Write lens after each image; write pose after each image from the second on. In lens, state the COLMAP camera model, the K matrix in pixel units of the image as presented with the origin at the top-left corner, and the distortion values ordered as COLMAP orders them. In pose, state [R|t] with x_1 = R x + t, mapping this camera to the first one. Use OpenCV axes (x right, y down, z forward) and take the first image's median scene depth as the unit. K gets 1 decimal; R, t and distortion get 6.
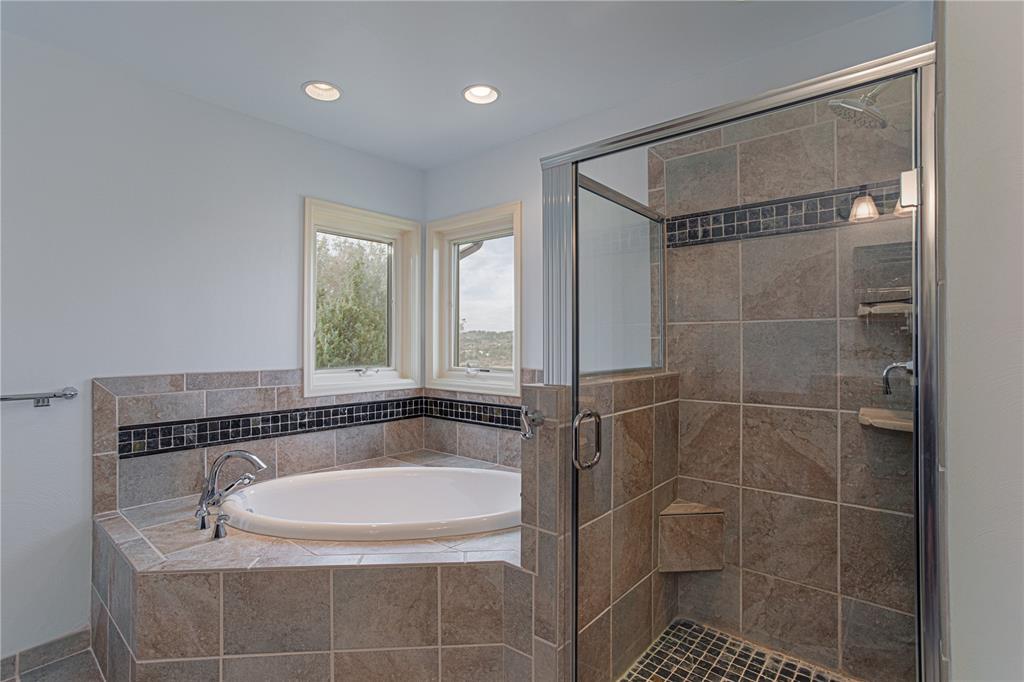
lens RADIAL K [[495.1, 0, 507.0], [0, 495.1, 343.9], [0, 0, 1]] dist [-0.031285, 0.001634]
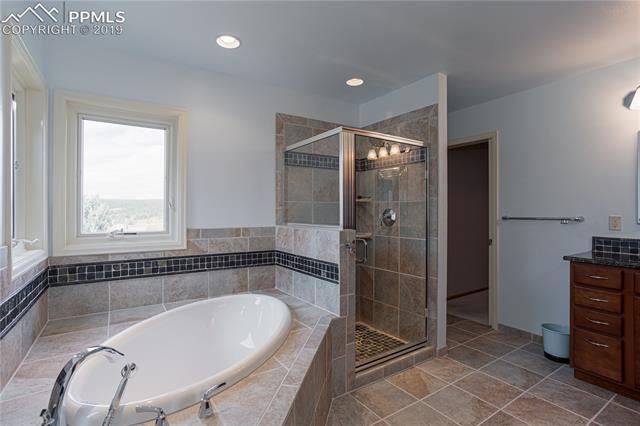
lens RADIAL K [[309.4, 0, 317.2], [0, 309.4, 210.4], [0, 0, 1]] dist [-0.031285, 0.001634]
pose [[0.277458, 0.000652, 0.960738, -0.680708], [0.000533, 1.000000, -0.000832, -0.001278], [-0.960738, 0.000743, 0.277457, 0.387433]]
